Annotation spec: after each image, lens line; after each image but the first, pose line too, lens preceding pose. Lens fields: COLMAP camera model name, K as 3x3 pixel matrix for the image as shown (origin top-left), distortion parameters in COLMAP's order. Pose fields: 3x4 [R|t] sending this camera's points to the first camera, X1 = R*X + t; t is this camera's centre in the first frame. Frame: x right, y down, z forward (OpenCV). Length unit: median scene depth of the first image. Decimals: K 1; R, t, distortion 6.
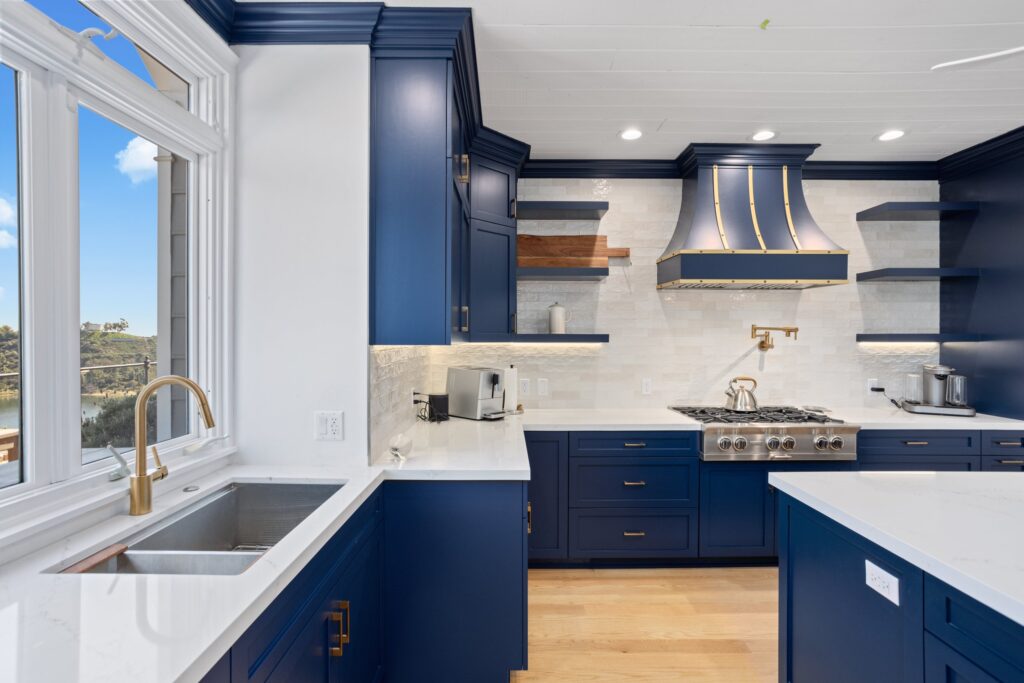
lens RADIAL K [[493.4, 0, 522.0], [0, 493.4, 344.0], [0, 0, 1]] dist [-0.013098, 0.006636]
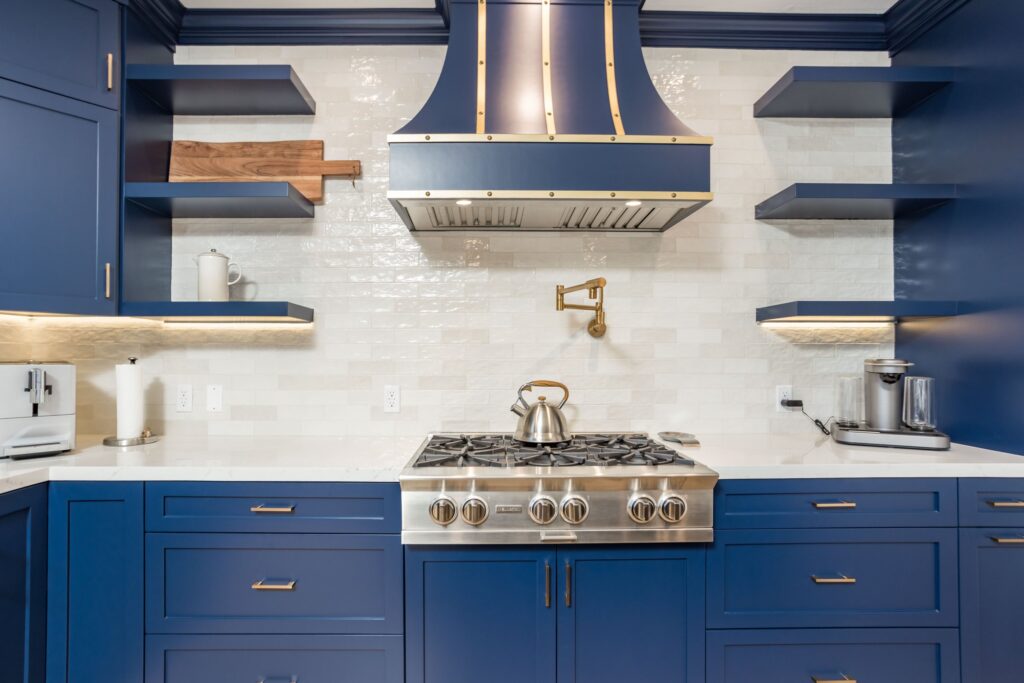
lens RADIAL K [[530.0, 0, 495.4], [0, 530.0, 362.0], [0, 0, 1]] dist [-0.041294, 0.005670]
pose [[0.999995, -0.001541, -0.002635, 0.398087], [0.001517, 0.999956, -0.009233, 0.051851], [0.002649, 0.009229, 0.999954, 0.403647]]
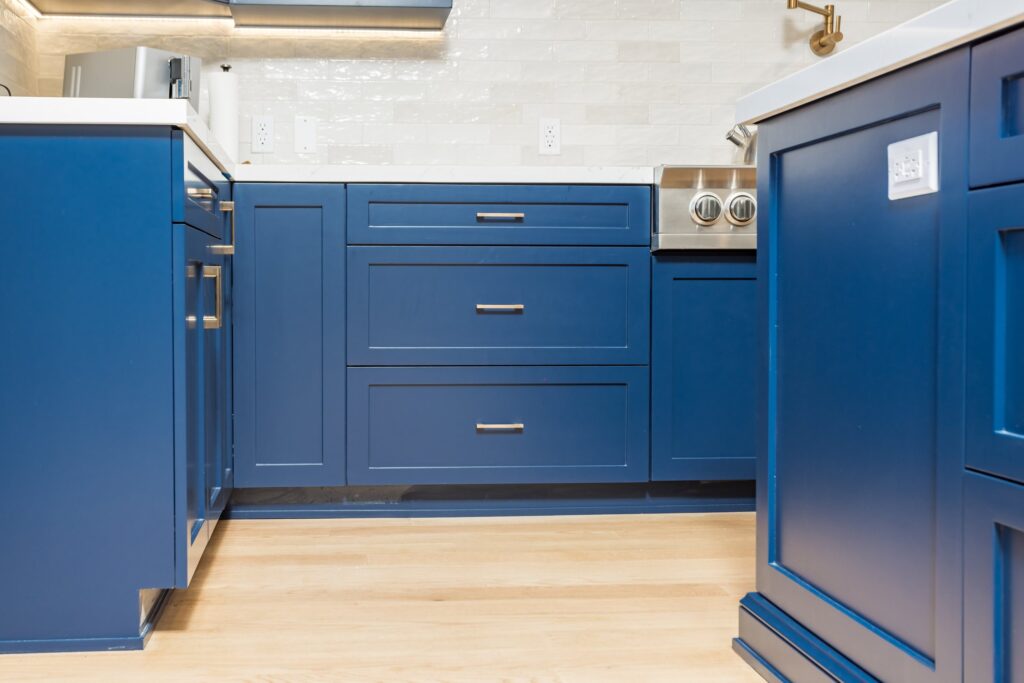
lens RADIAL K [[1177.3, 0, 413.7], [0, 1177.3, 322.2], [0, 0, 1]] dist [0.012167, 0.000000]
pose [[0.998890, -0.003088, 0.047003, 0.092009], [0.002158, 0.999801, 0.019815, 0.240082], [-0.047055, -0.019691, 0.998698, -0.016167]]
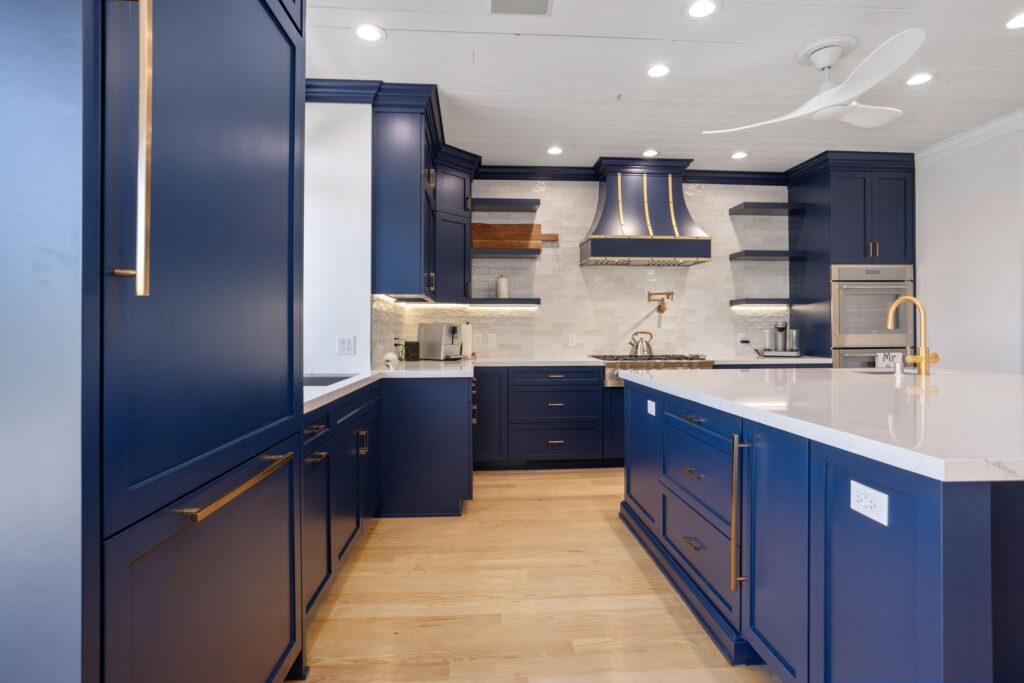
lens RADIAL K [[530.0, 0, 518.8], [0, 530.0, 331.3], [0, 0, 1]] dist [-0.041294, 0.005670]
pose [[0.998649, -0.002598, 0.051902, 0.041856], [0.003172, 0.999935, -0.010972, 0.082417], [-0.051871, 0.011122, 0.998592, -0.412085]]
